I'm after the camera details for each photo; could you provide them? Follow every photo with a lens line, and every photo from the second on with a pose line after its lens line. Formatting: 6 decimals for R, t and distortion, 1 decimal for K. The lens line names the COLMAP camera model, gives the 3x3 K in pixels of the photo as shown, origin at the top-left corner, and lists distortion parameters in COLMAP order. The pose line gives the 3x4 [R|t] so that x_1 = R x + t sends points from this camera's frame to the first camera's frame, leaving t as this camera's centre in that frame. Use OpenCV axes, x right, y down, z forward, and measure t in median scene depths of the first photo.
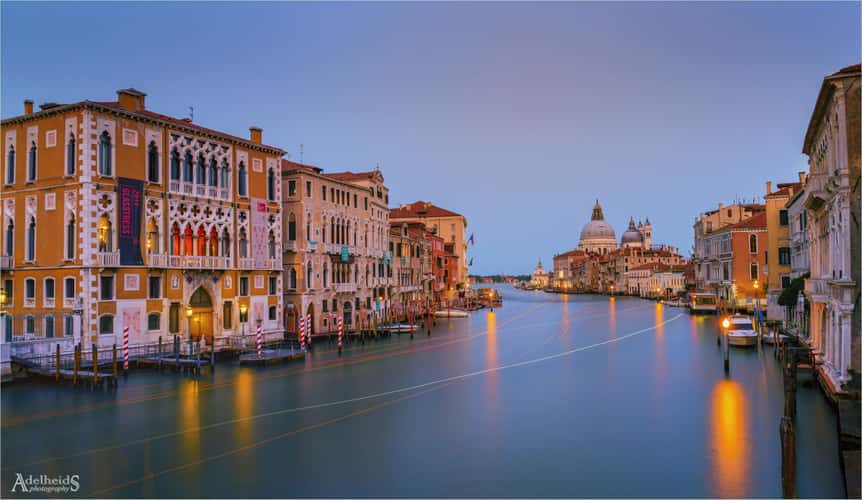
lens RADIAL K [[638.2, 0, 456.3], [0, 638.2, 258.4], [0, 0, 1]] dist [0.031951, -0.015032]
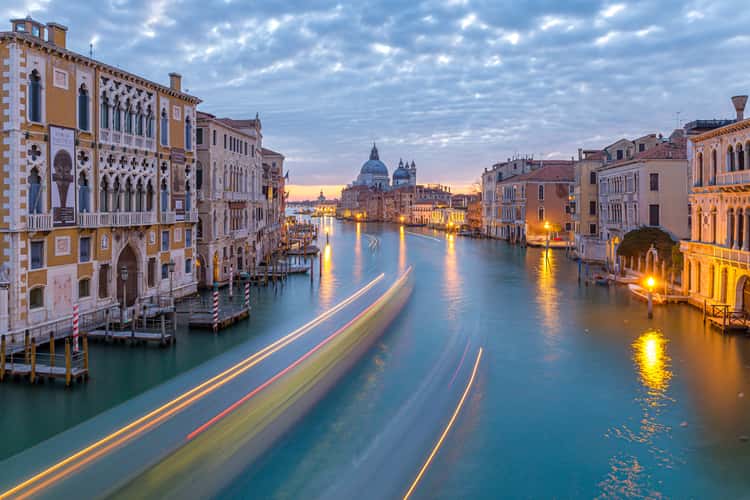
lens RADIAL K [[519.9, 0, 383.7], [0, 519.9, 197.4], [0, 0, 1]] dist [0.016252, -0.008613]
pose [[0.955597, 0.018934, 0.294067, -0.218894], [-0.026345, 0.999427, 0.021262, -0.040278], [-0.293496, -0.028066, 0.955548, 0.143953]]
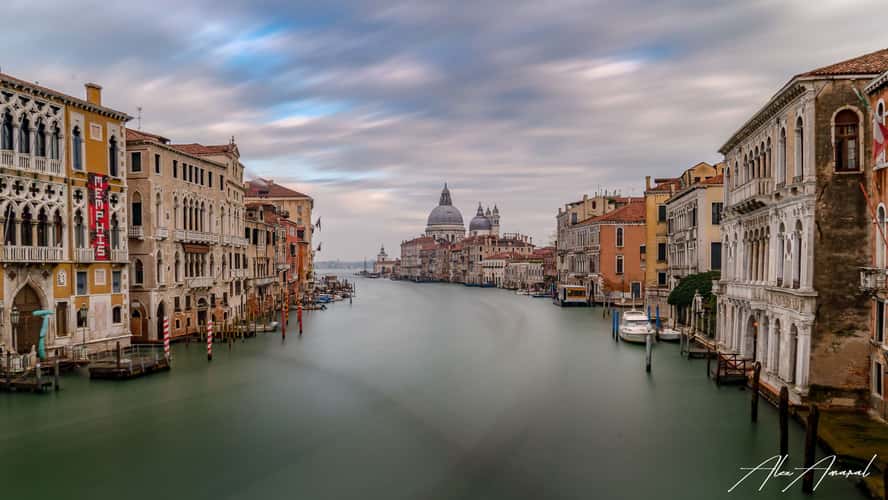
lens RADIAL K [[676.9, 0, 441.1], [0, 676.9, 280.2], [0, 0, 1]] dist [-0.002502, 0.004311]
pose [[0.972732, 0.004224, 0.231894, -0.077404], [-0.017296, 0.998371, 0.054367, -0.012344], [-0.231287, -0.056896, 0.971221, 0.058276]]
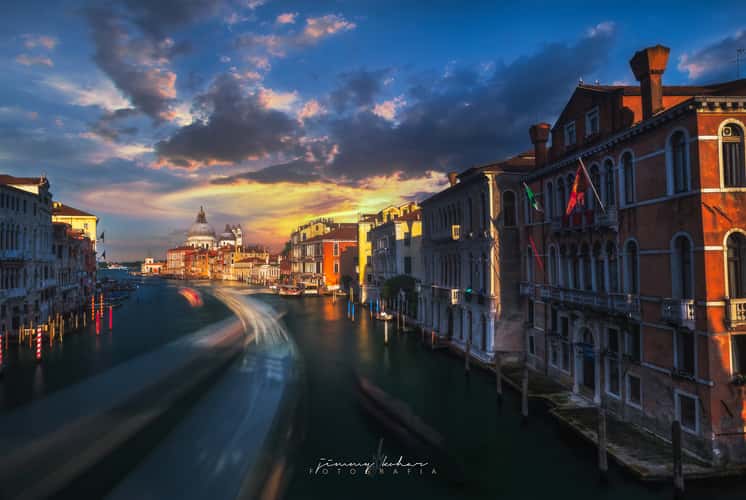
lens RADIAL K [[454.2, 0, 374.8], [0, 454.2, 248.1], [0, 0, 1]] dist [-0.002279, -0.000509]
pose [[0.812038, 0.016551, 0.583370, -0.143758], [-0.016542, 0.999849, -0.005342, -0.033109], [-0.583370, -0.005312, 0.812189, 0.099211]]
